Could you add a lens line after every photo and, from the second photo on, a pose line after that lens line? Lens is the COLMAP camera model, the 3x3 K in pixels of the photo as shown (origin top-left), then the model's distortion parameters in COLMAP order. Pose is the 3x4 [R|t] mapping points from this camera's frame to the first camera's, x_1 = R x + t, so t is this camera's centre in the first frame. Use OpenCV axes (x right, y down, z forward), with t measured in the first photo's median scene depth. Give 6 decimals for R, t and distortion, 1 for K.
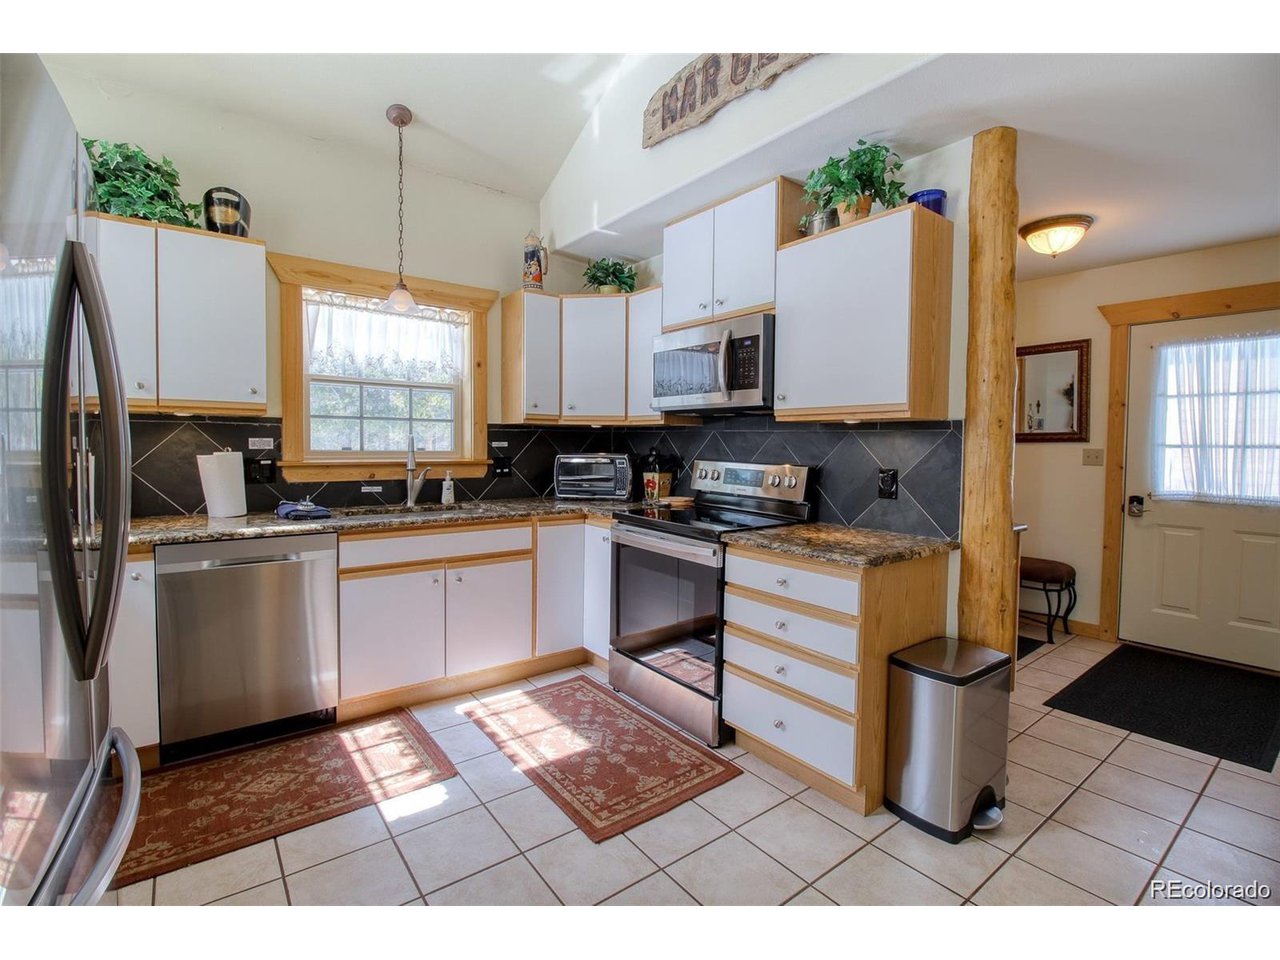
lens RADIAL K [[593.5, 0, 630.7], [0, 593.5, 468.1], [0, 0, 1]] dist [-0.013617, -0.001250]
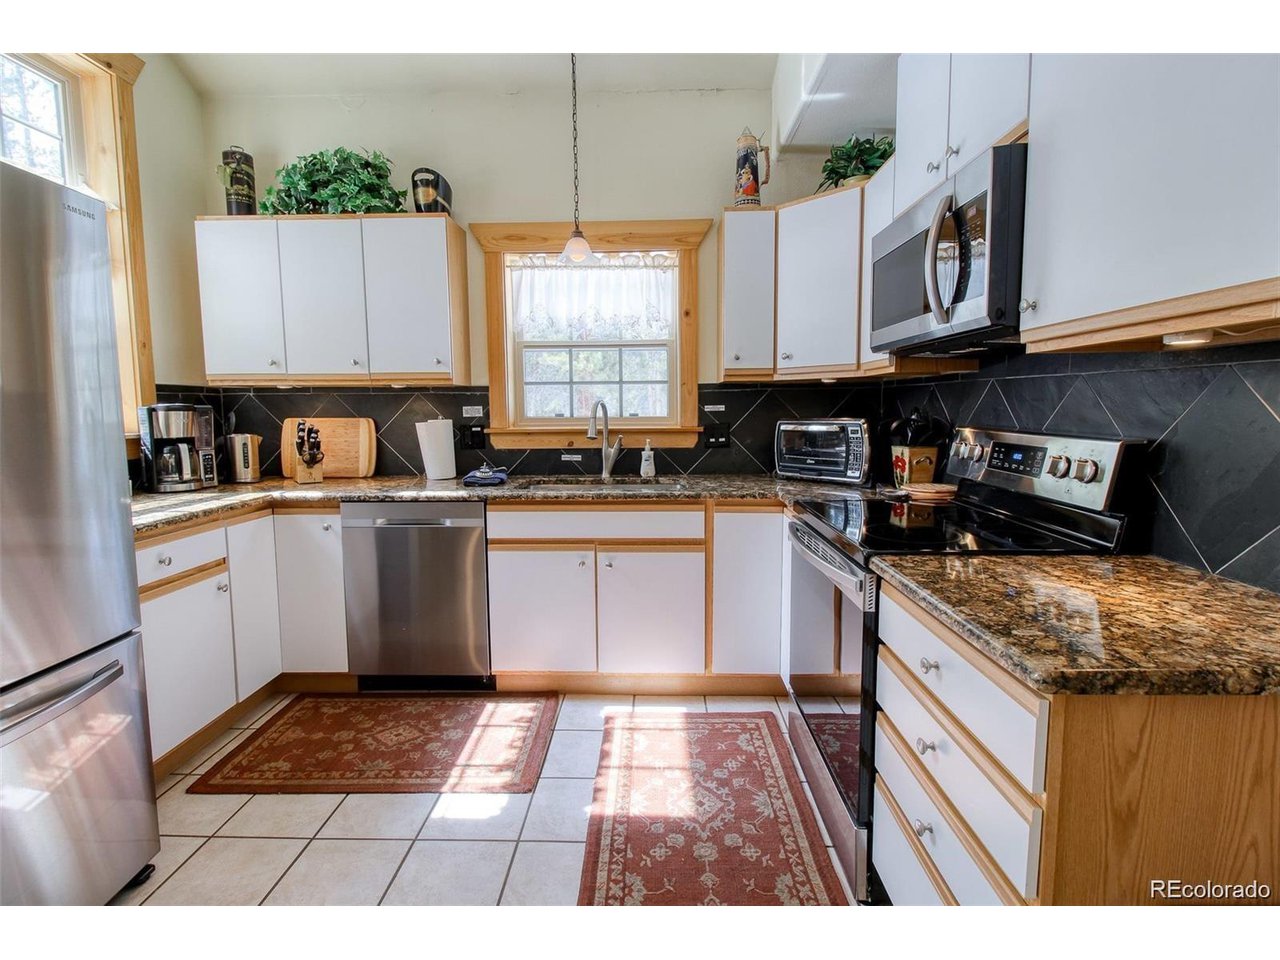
lens RADIAL K [[613.2, 0, 635.5], [0, 613.2, 467.9], [0, 0, 1]] dist [0.014864, -0.000138]
pose [[0.776820, 0.042803, -0.628266, 0.293761], [-0.007965, 0.998275, 0.058162, -0.007146], [0.629672, -0.040177, 0.775821, 0.326463]]
